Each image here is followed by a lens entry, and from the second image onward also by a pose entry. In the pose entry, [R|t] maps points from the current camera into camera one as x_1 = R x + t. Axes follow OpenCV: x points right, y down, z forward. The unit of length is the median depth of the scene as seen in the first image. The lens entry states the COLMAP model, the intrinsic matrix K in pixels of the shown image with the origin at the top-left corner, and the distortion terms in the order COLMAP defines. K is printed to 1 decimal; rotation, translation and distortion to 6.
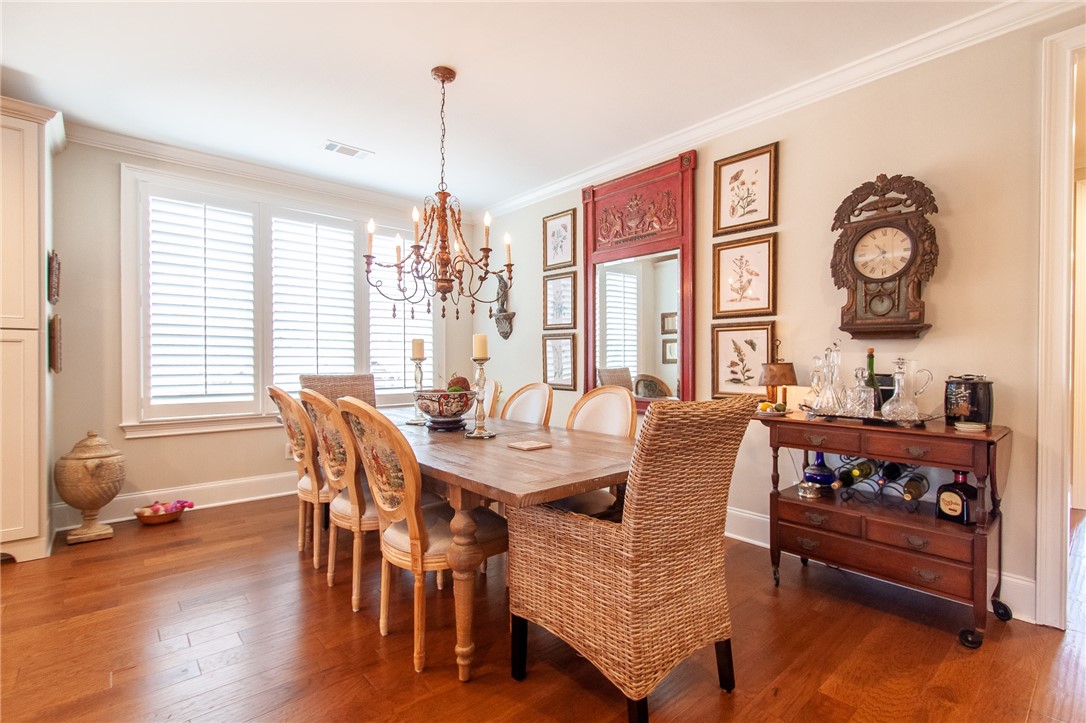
lens RADIAL K [[505.2, 0, 557.5], [0, 505.2, 365.4], [0, 0, 1]] dist [0.009939, 0.000013]
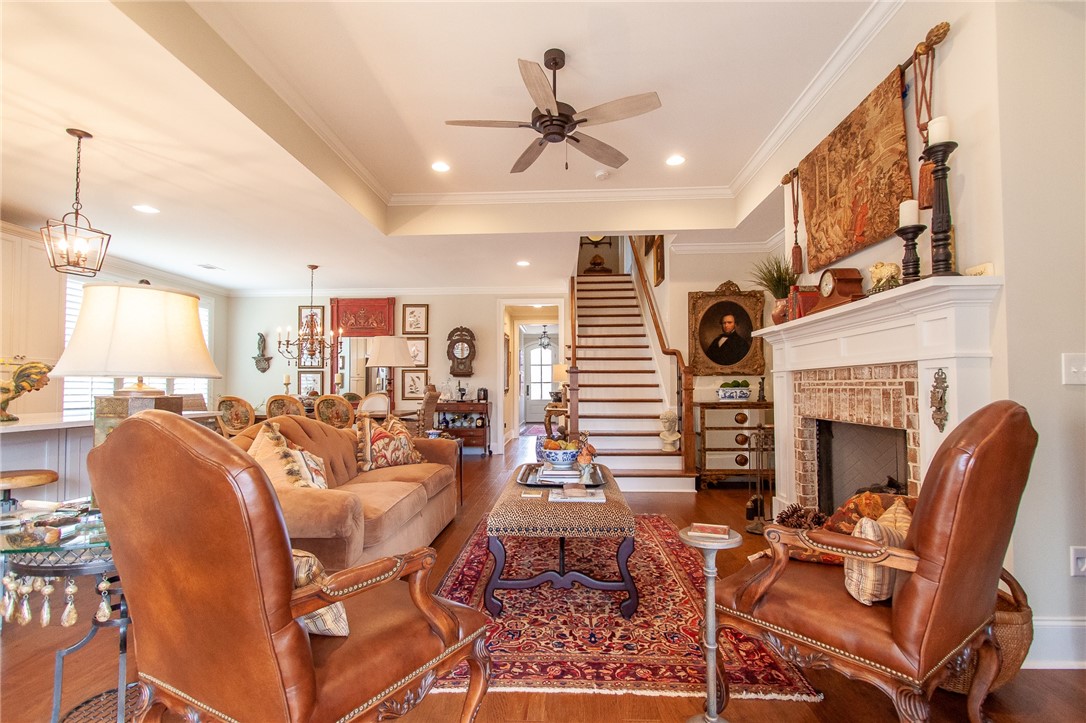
lens RADIAL K [[505.2, 0, 539.7], [0, 505.2, 368.3], [0, 0, 1]] dist [0.009939, 0.000013]
pose [[0.714418, 0.020253, 0.699426, -1.089932], [0.013917, 0.998972, -0.043142, 0.032742], [-0.699581, 0.040555, 0.713401, -1.424600]]
